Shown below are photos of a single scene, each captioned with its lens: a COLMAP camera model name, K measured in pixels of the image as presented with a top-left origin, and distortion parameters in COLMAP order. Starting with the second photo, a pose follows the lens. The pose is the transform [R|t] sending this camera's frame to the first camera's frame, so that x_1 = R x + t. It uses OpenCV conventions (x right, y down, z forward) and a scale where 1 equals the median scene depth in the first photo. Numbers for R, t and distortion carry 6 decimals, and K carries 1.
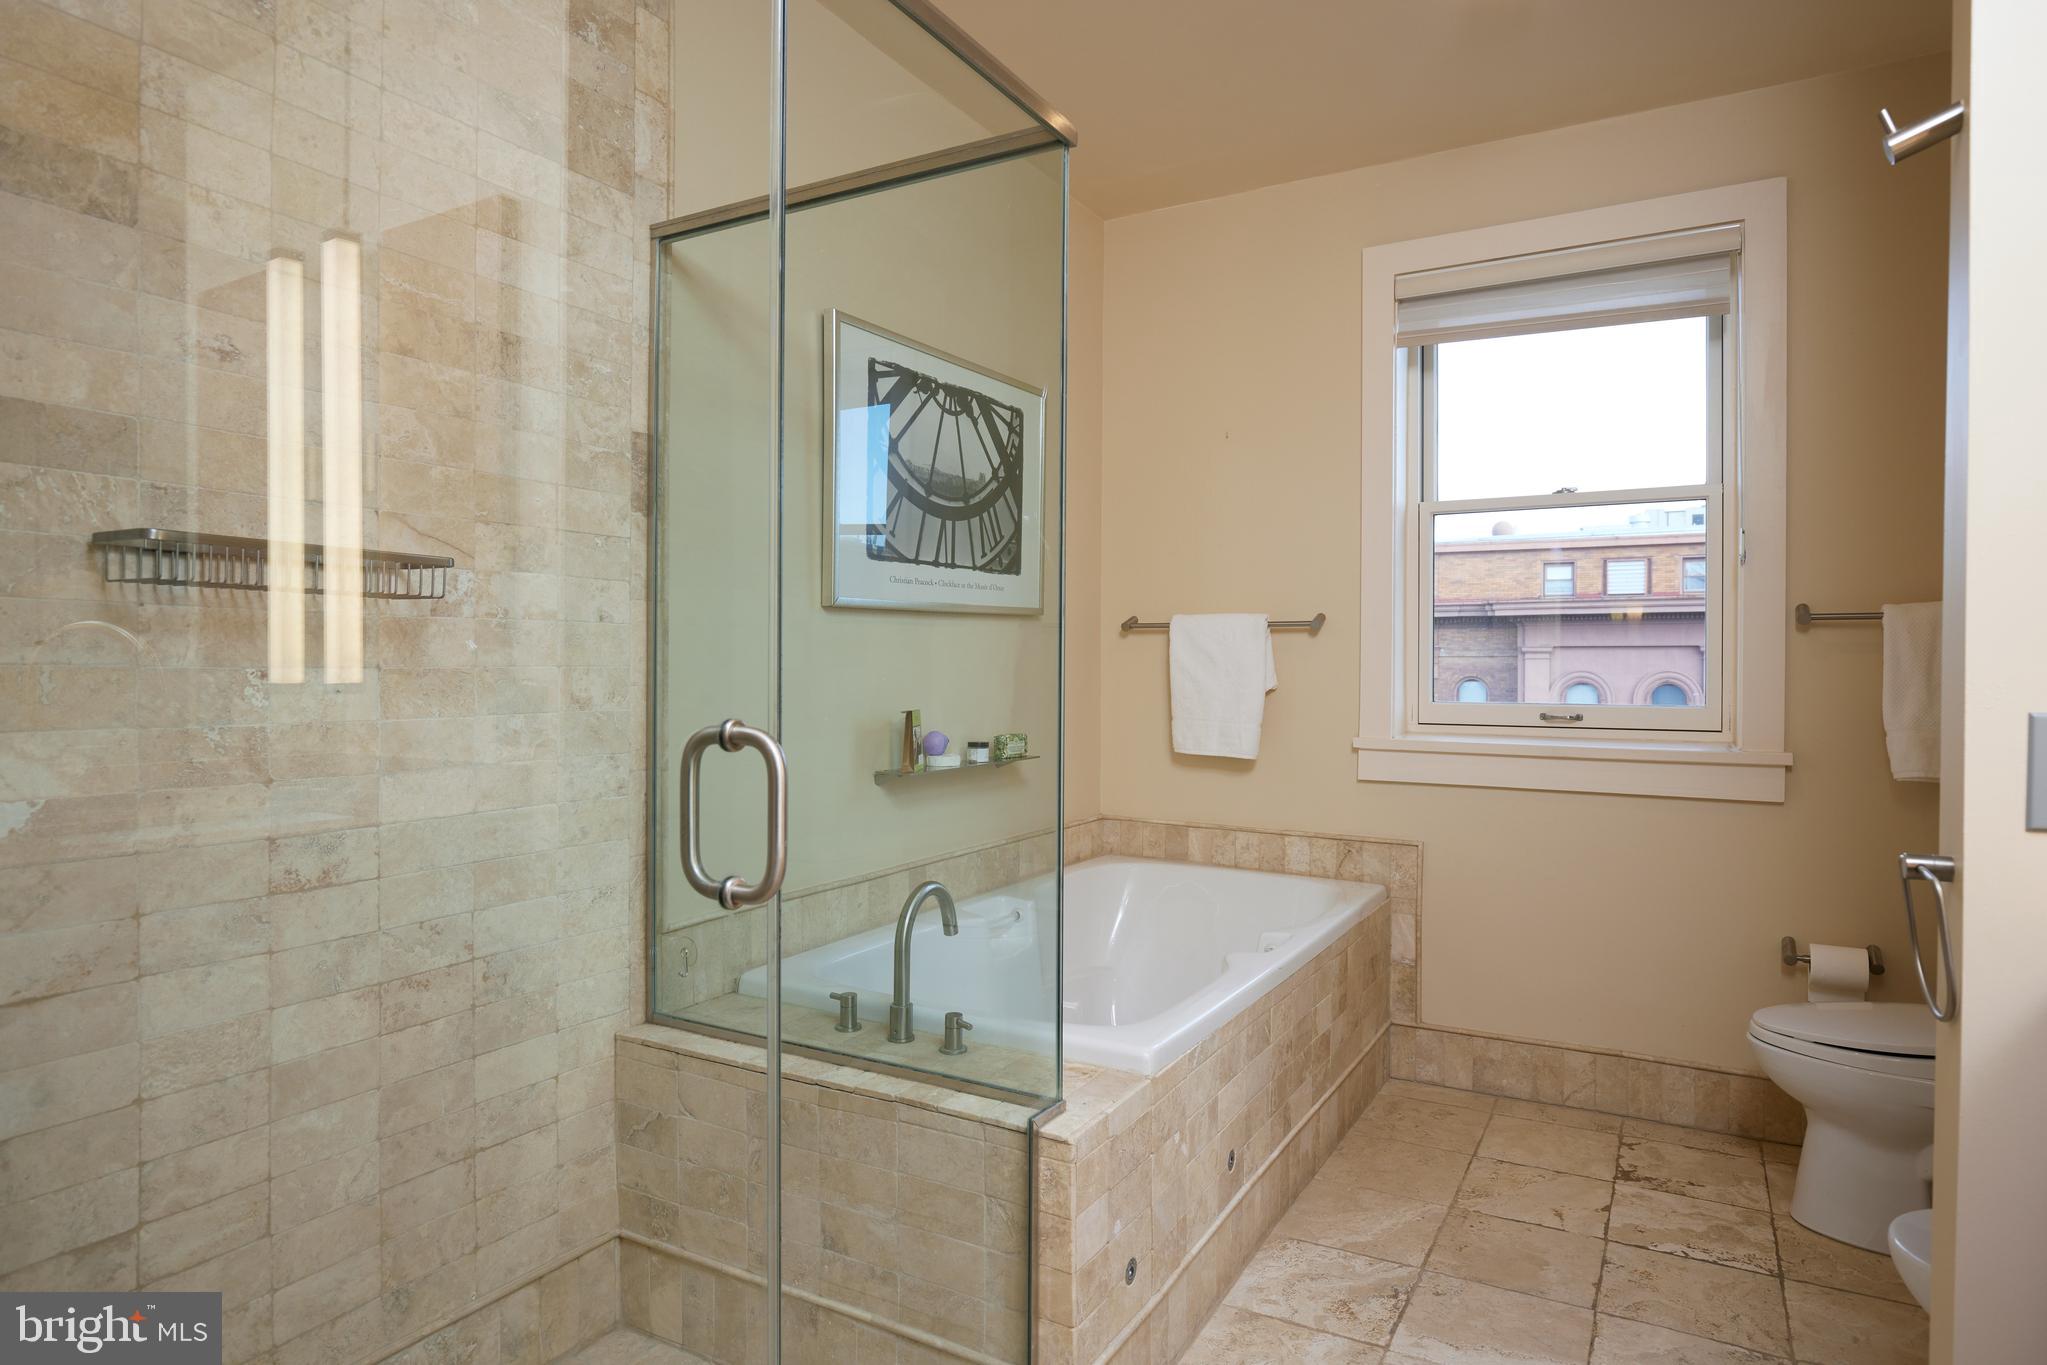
lens RADIAL K [[1187.7, 0, 1024.7], [0, 1187.7, 670.0], [0, 0, 1]] dist [-0.013259, 0.008731]
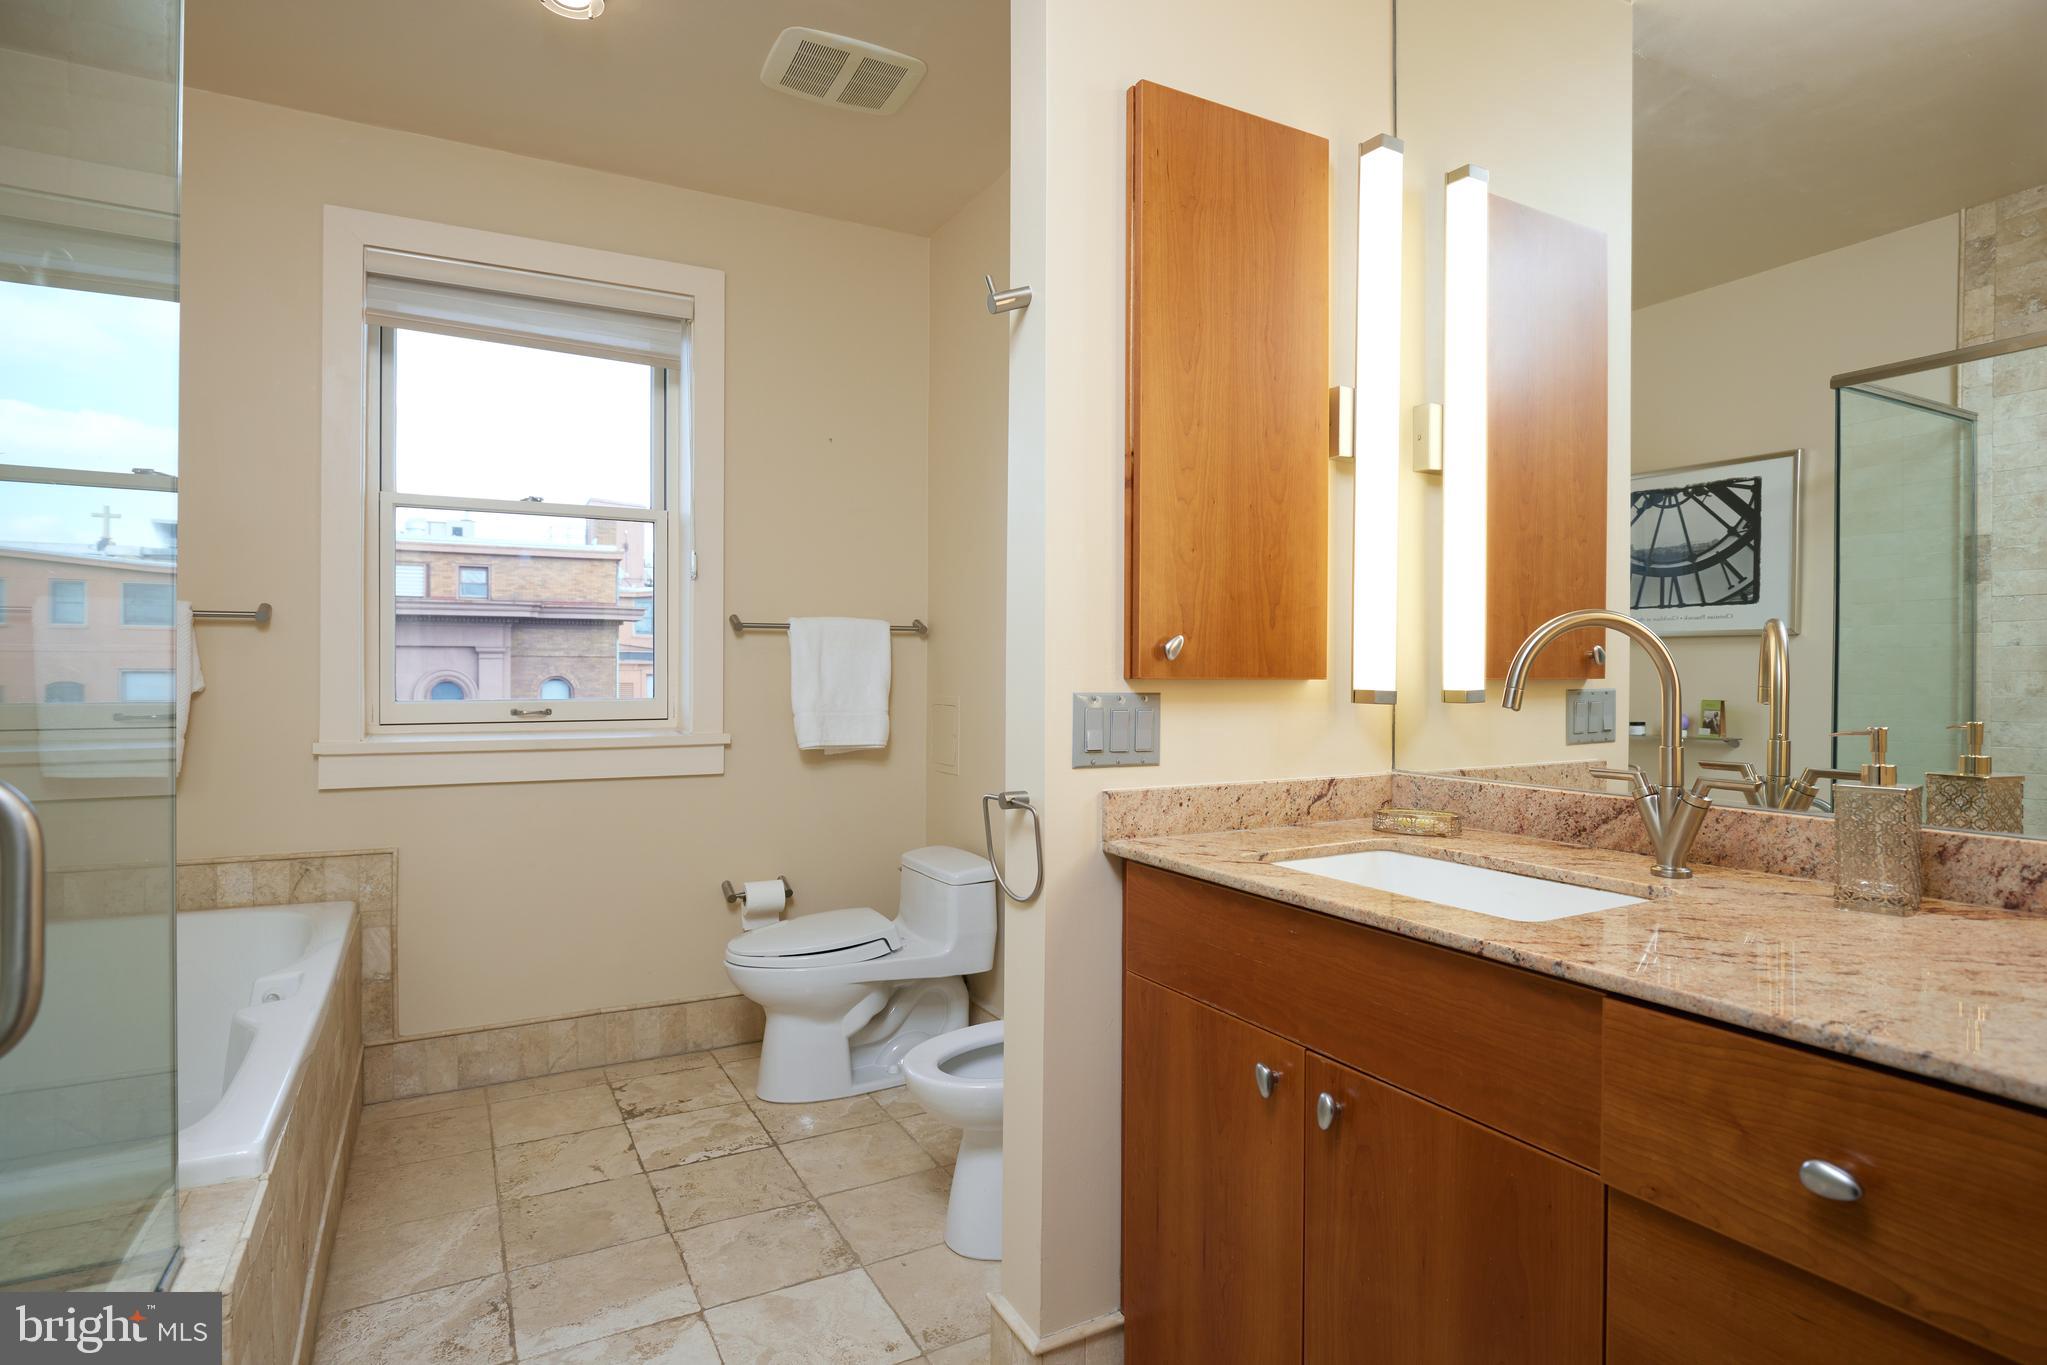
lens RADIAL K [[1092.2, 0, 1043.9], [0, 1092.2, 675.7], [0, 0, 1]] dist [-0.005352, 0.000389]
pose [[0.527210, -0.009038, 0.849687, -0.141212], [0.003405, 0.999958, 0.008523, 0.000081], [-0.849728, -0.001600, 0.527219, 0.097077]]
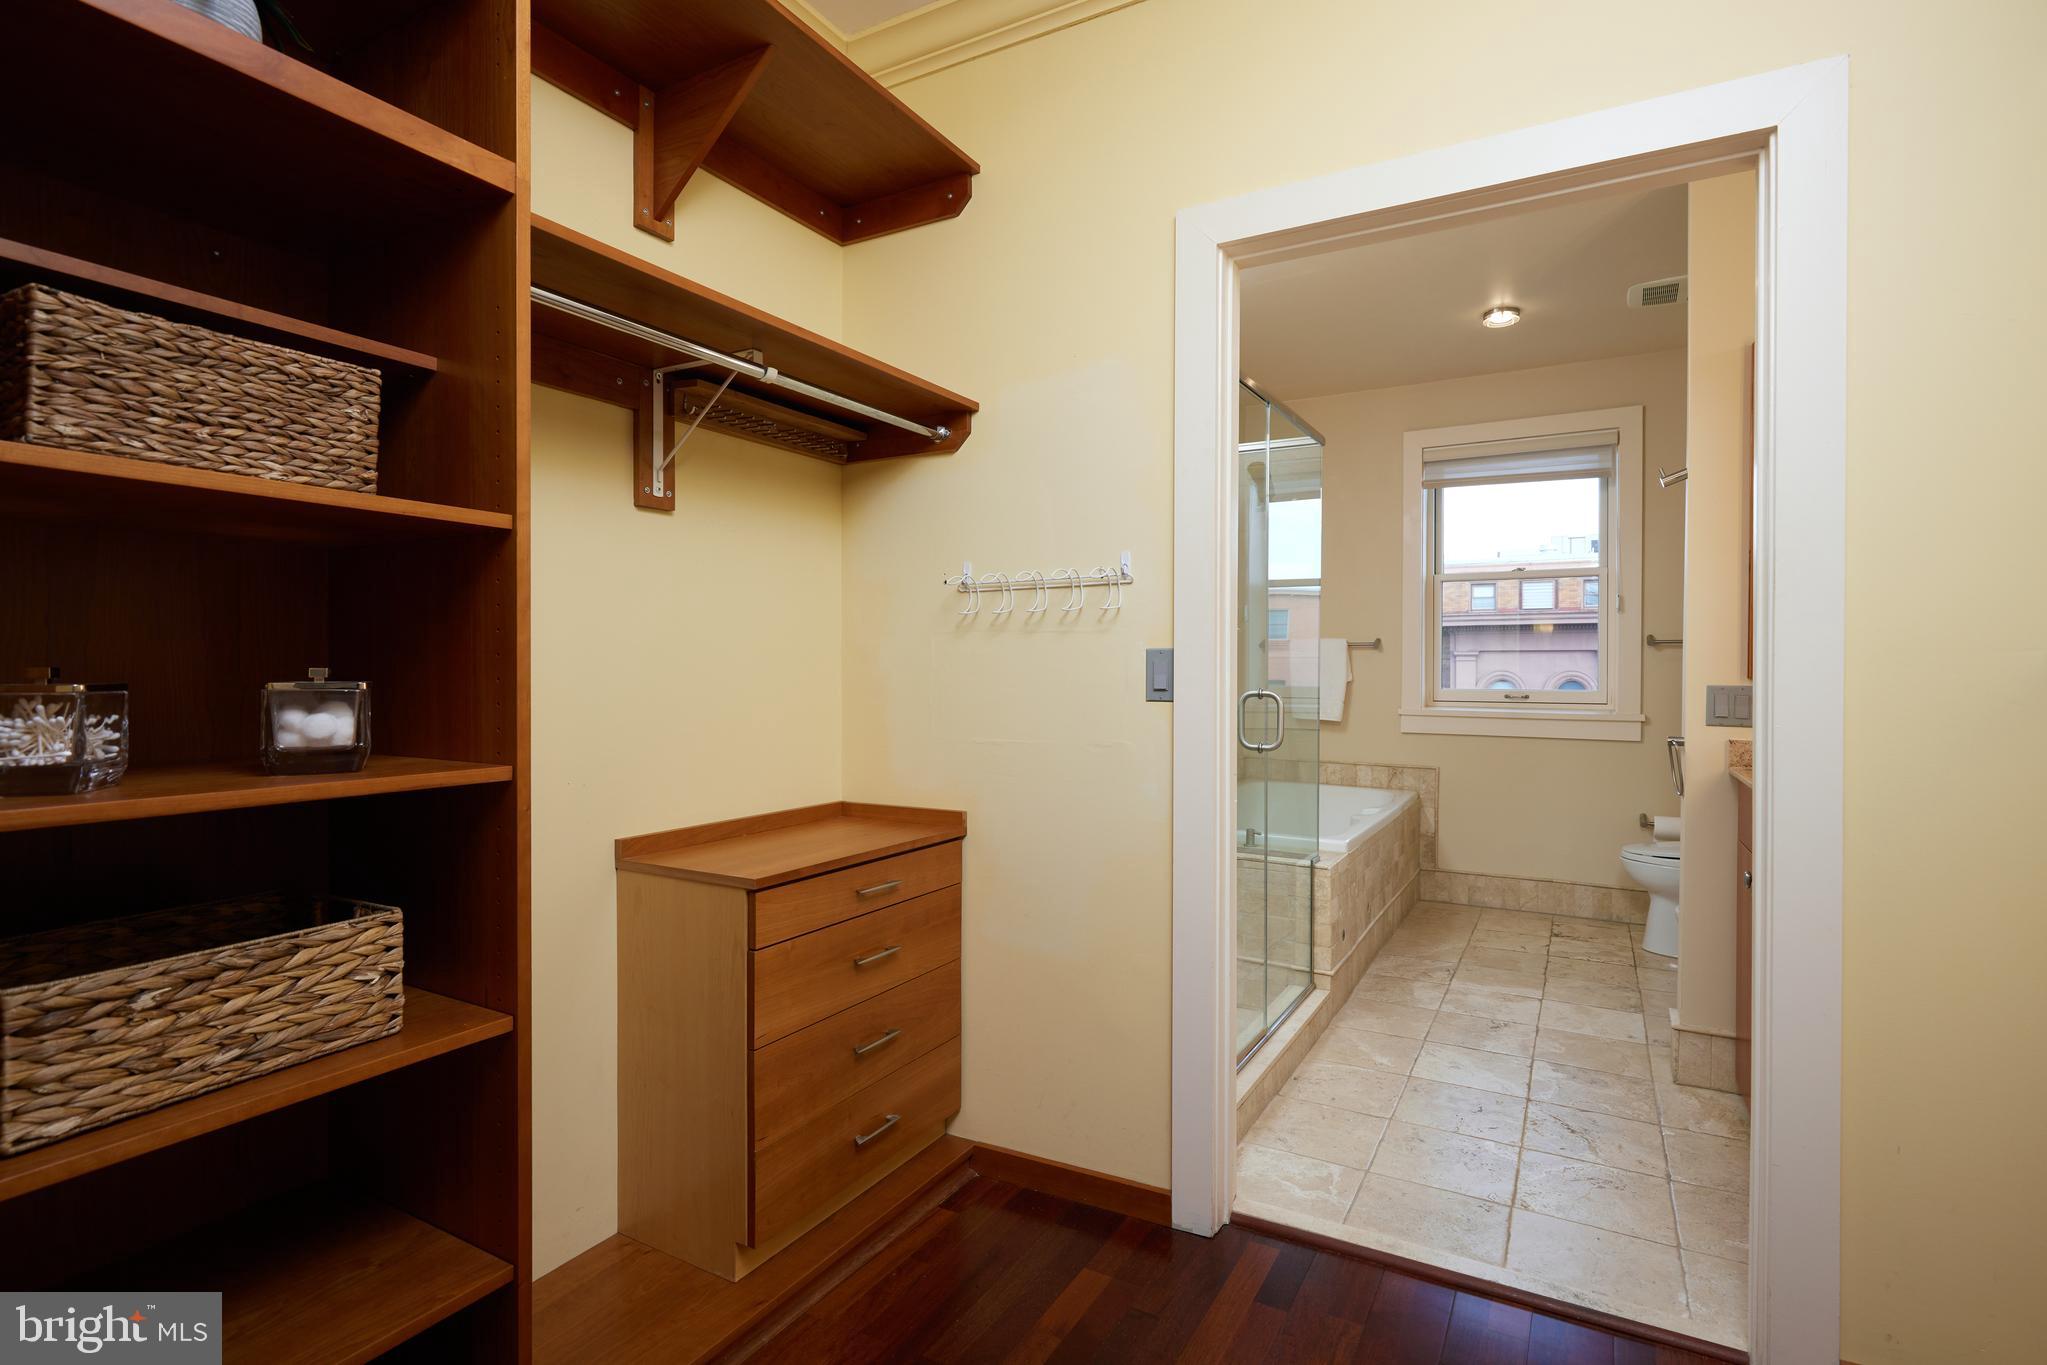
lens RADIAL K [[993.6, 0, 1027.1], [0, 993.6, 674.3], [0, 0, 1]] dist [0.006119, 0.000744]
pose [[0.999993, -0.003307, -0.001894, -0.289724], [0.003313, 0.999988, 0.003513, -0.001857], [0.001883, -0.003519, 0.999992, -0.515214]]
